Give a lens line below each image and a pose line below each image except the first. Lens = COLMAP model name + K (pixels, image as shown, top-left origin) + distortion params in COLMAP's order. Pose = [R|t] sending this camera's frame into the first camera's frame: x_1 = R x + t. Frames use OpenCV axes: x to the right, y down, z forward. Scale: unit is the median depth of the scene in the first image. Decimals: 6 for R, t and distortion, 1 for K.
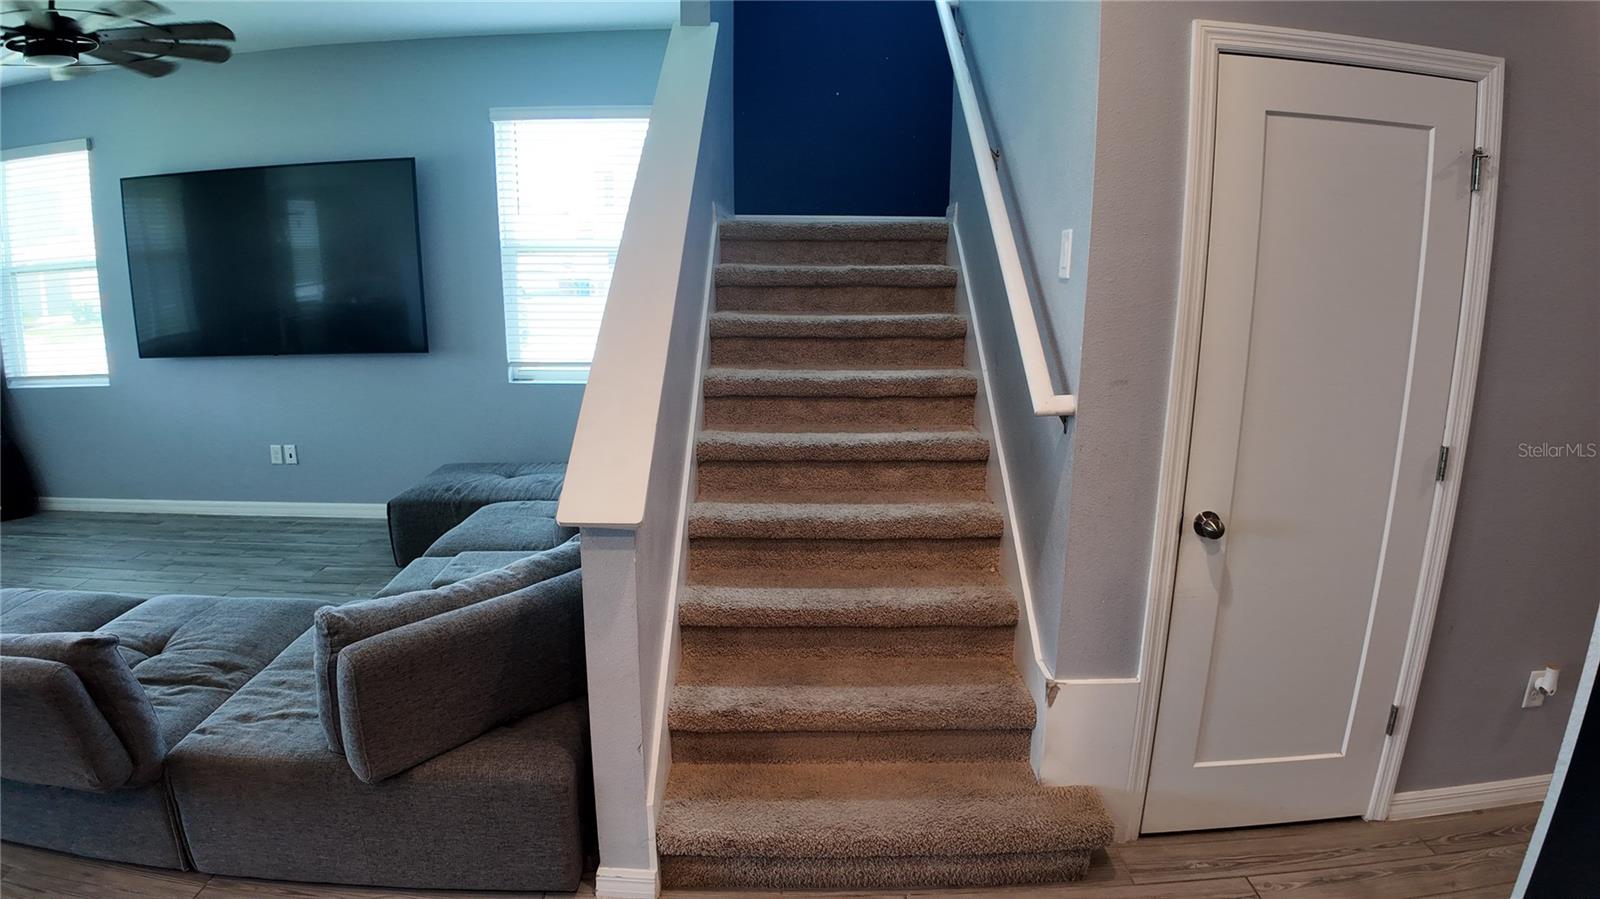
lens RADIAL K [[870.8, 0, 830.6], [0, 870.8, 456.4], [0, 0, 1]] dist [-0.138239, 0.015203]
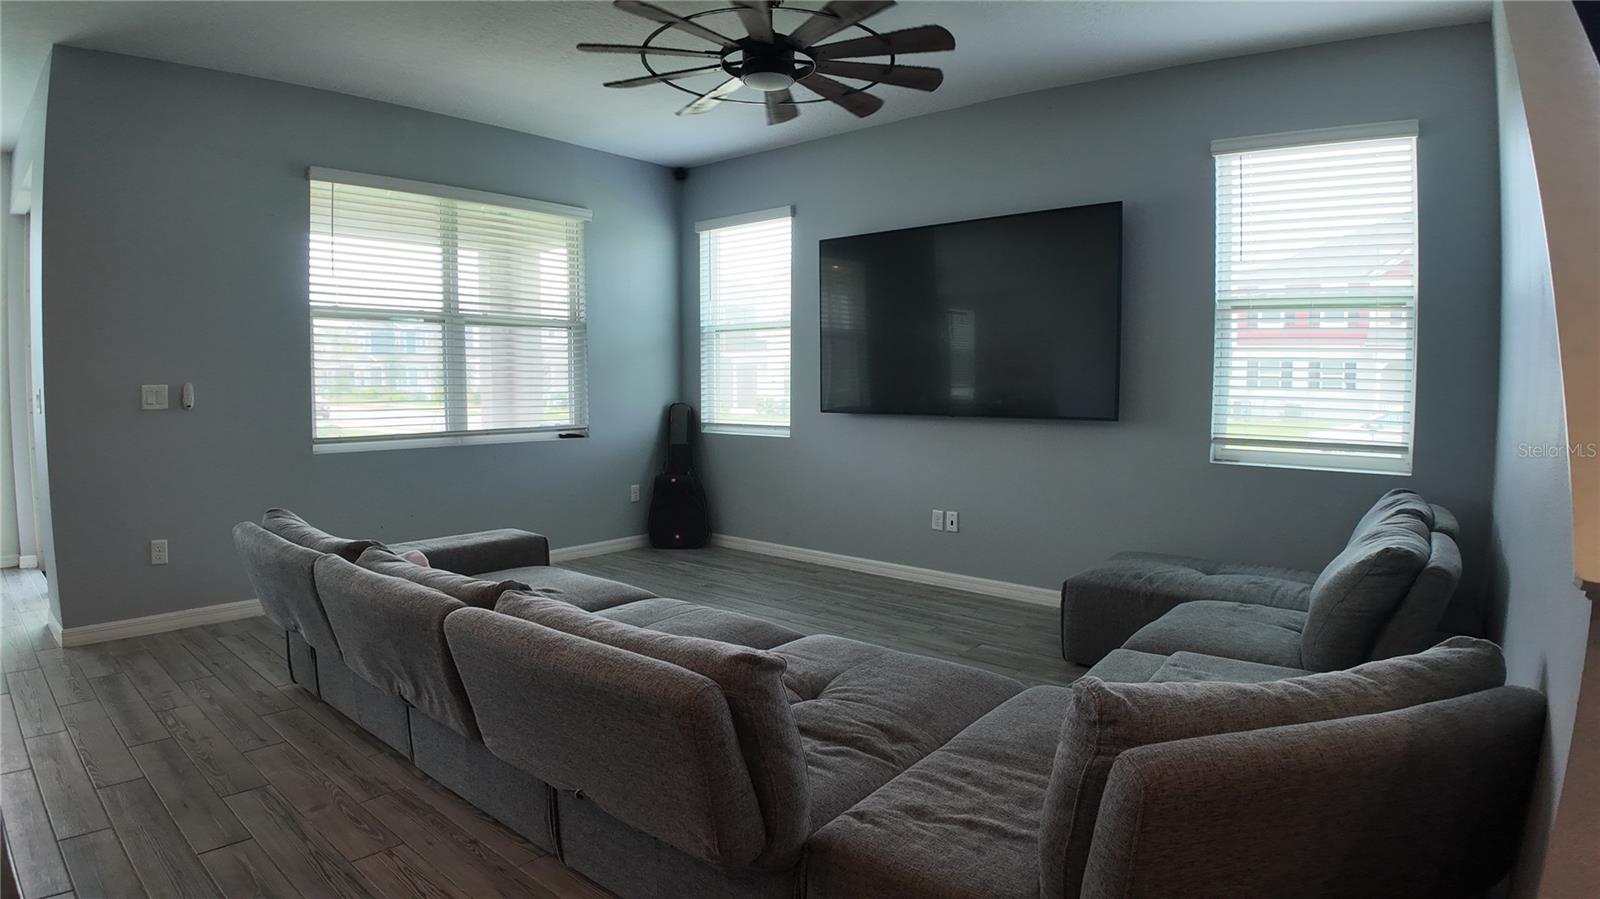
lens RADIAL K [[871.7, 0, 800.0], [0, 871.7, 449.5], [0, 0, 1]] dist [-0.108513, -0.000207]
pose [[0.749441, 0.047269, -0.660381, -0.272606], [-0.147251, 0.984366, -0.096651, 0.081477], [0.645488, 0.169676, 0.744685, 0.259246]]
